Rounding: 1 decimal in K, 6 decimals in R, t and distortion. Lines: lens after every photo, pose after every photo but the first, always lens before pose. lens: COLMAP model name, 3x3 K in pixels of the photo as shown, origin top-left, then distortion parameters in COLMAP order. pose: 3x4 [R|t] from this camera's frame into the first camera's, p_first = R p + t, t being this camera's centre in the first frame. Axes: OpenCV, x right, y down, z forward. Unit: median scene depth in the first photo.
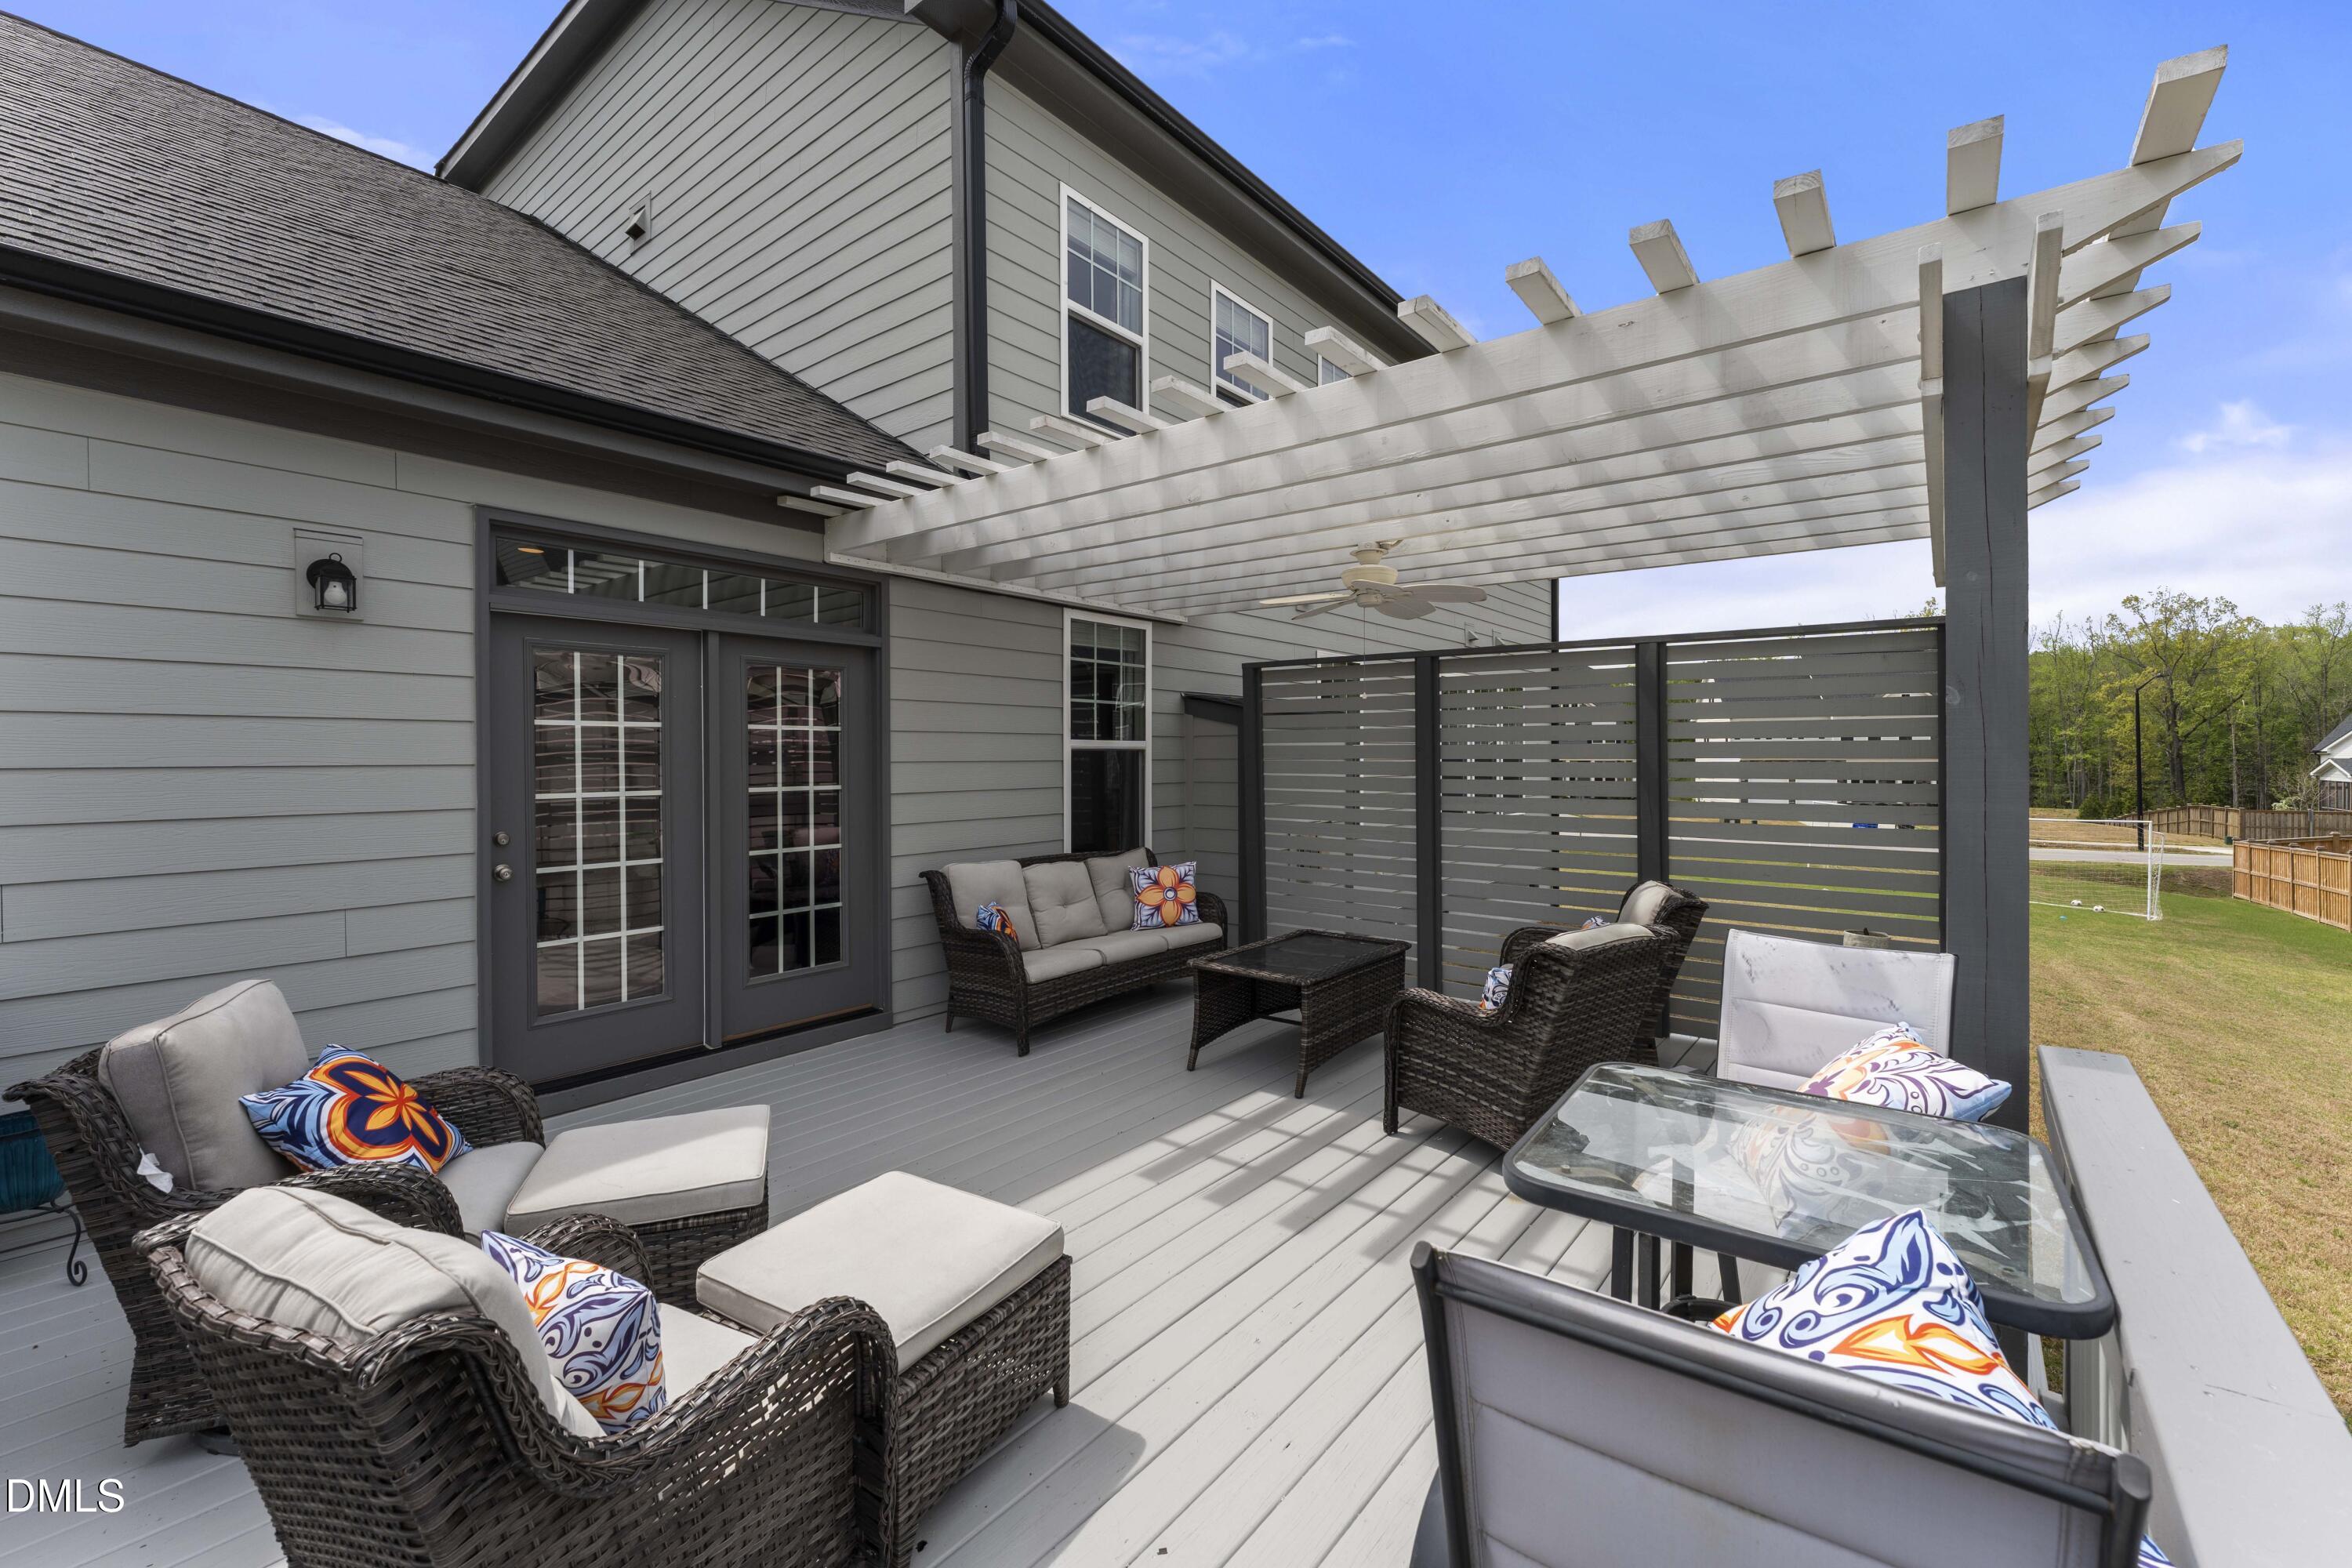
lens RADIAL K [[961.4, 0, 1167.2], [0, 961.4, 771.0], [0, 0, 1]] dist [-0.003477, 0.000069]
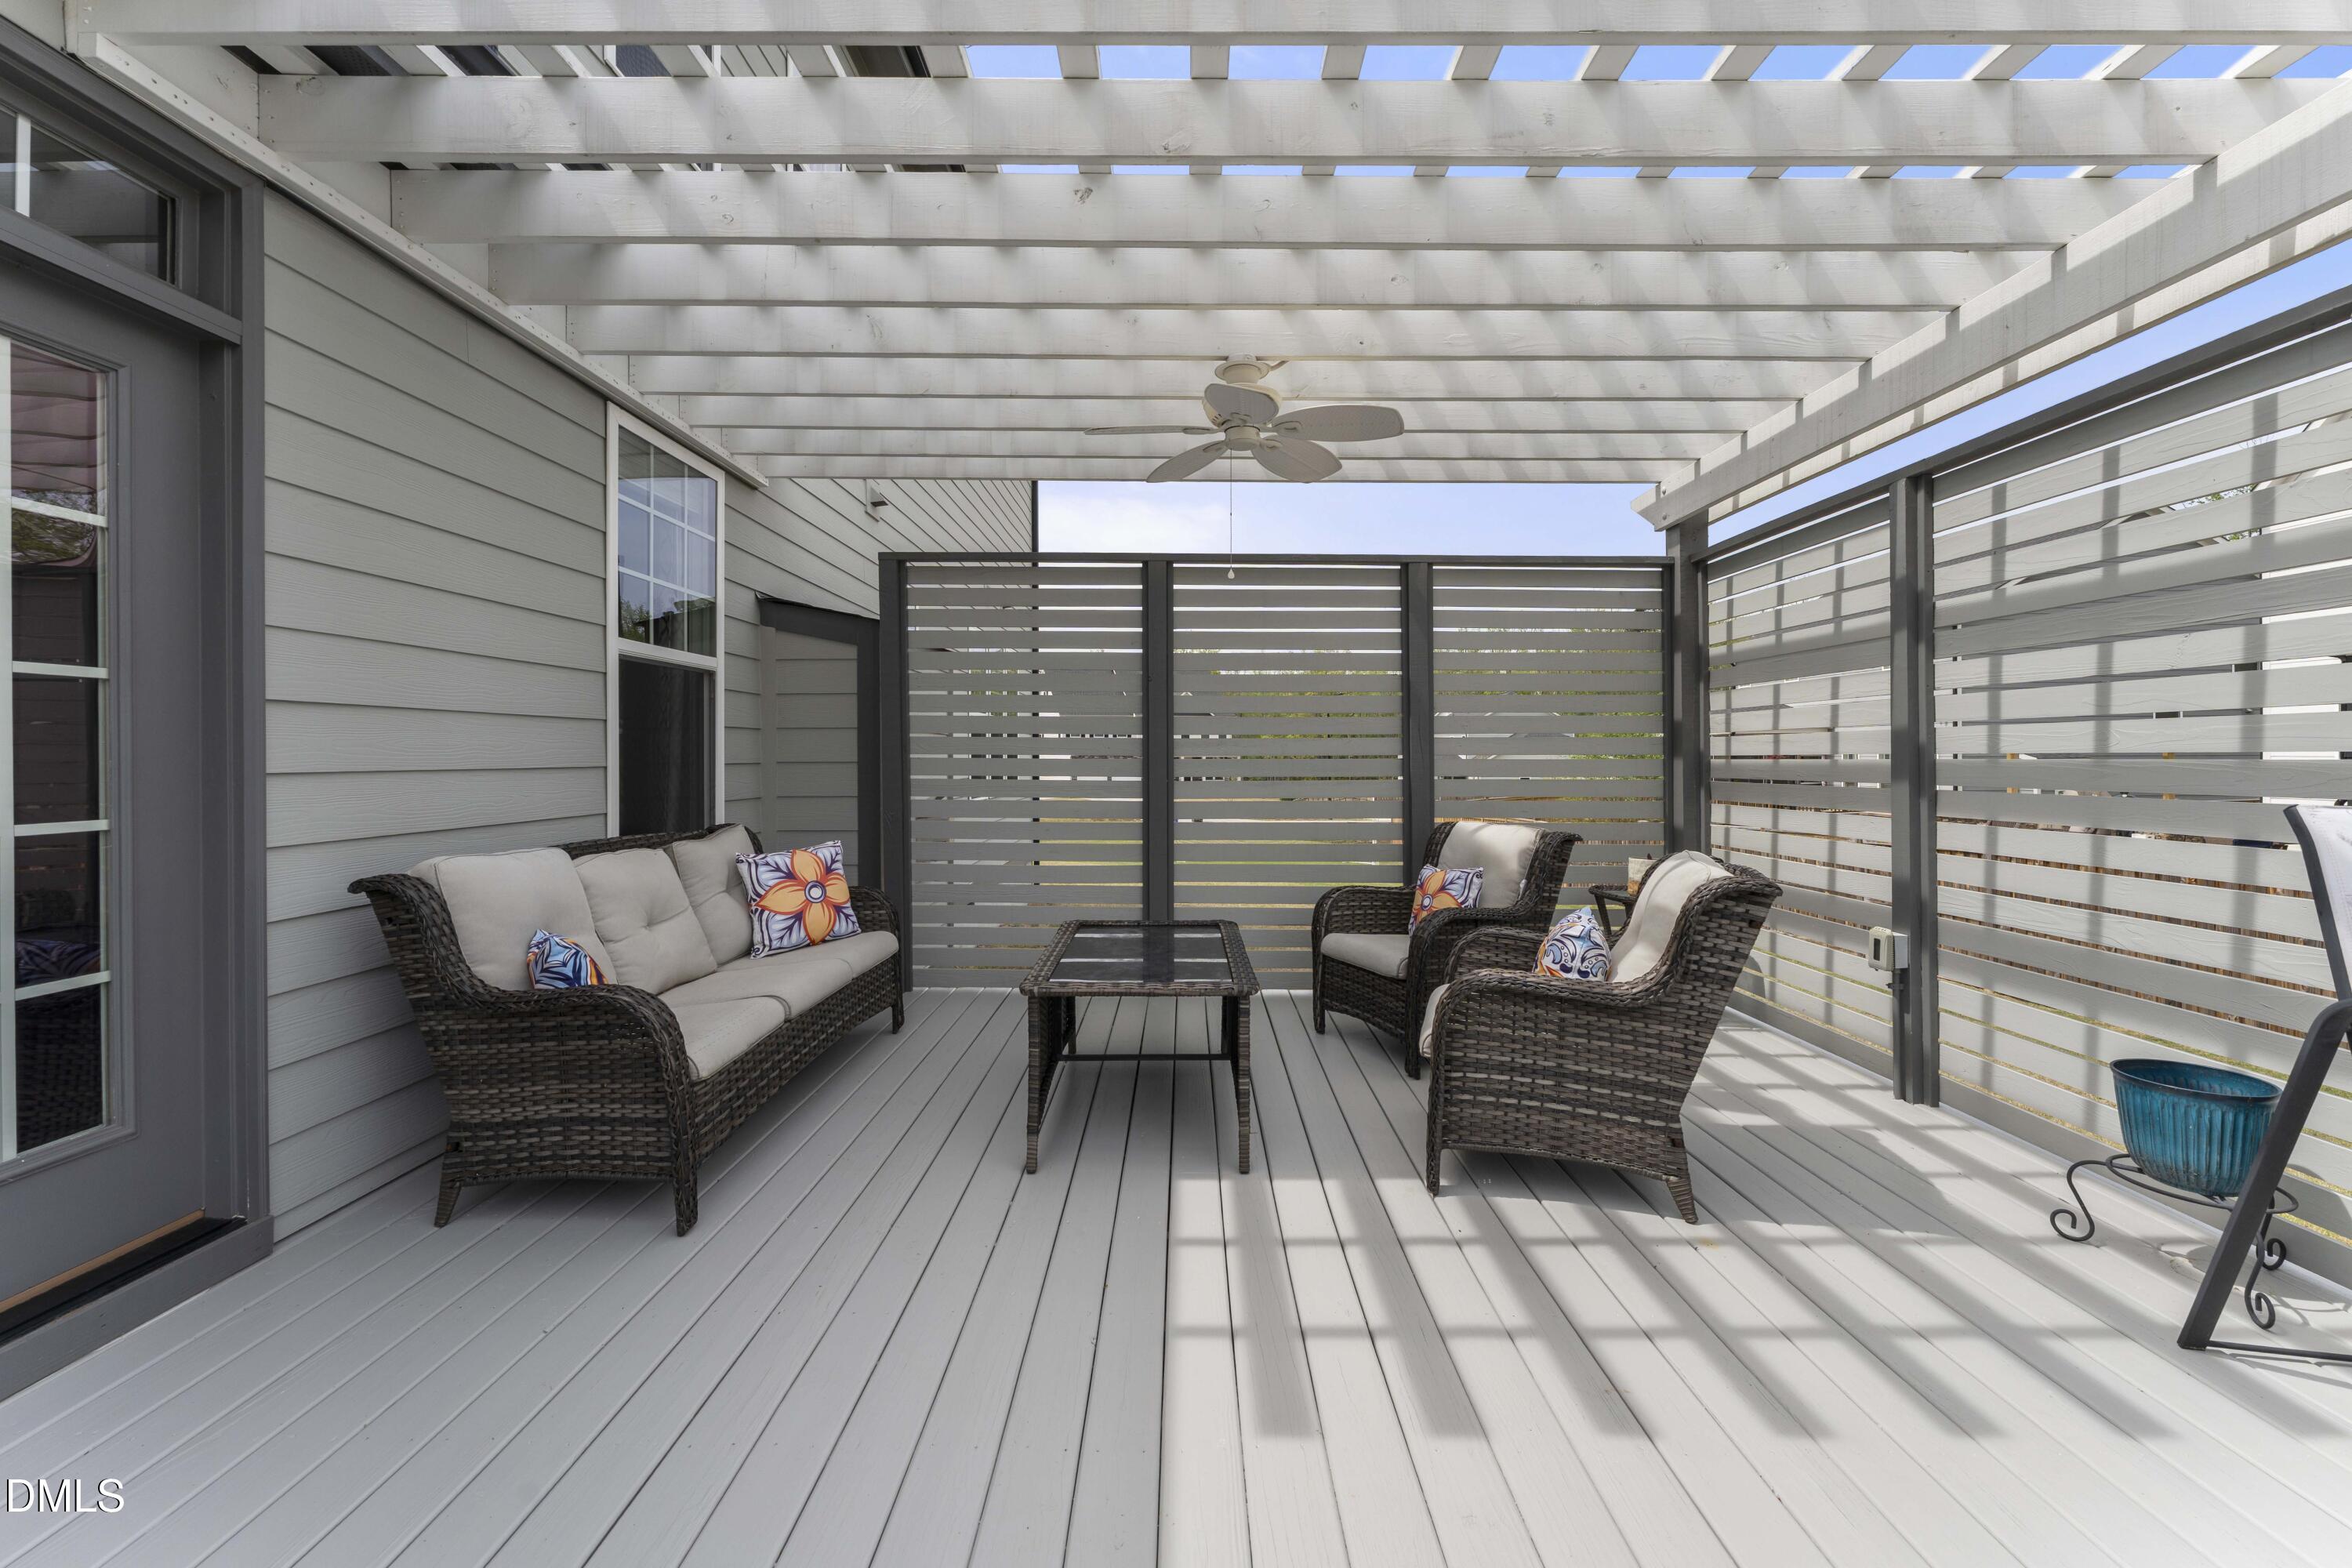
lens RADIAL K [[961.4, 0, 1174.4], [0, 961.4, 764.7], [0, 0, 1]] dist [-0.003477, 0.000069]
pose [[0.785334, -0.003245, 0.619063, -0.231902], [0.006306, 0.999976, -0.002757, 0.055232], [-0.619040, 0.006069, 0.785336, 0.416530]]
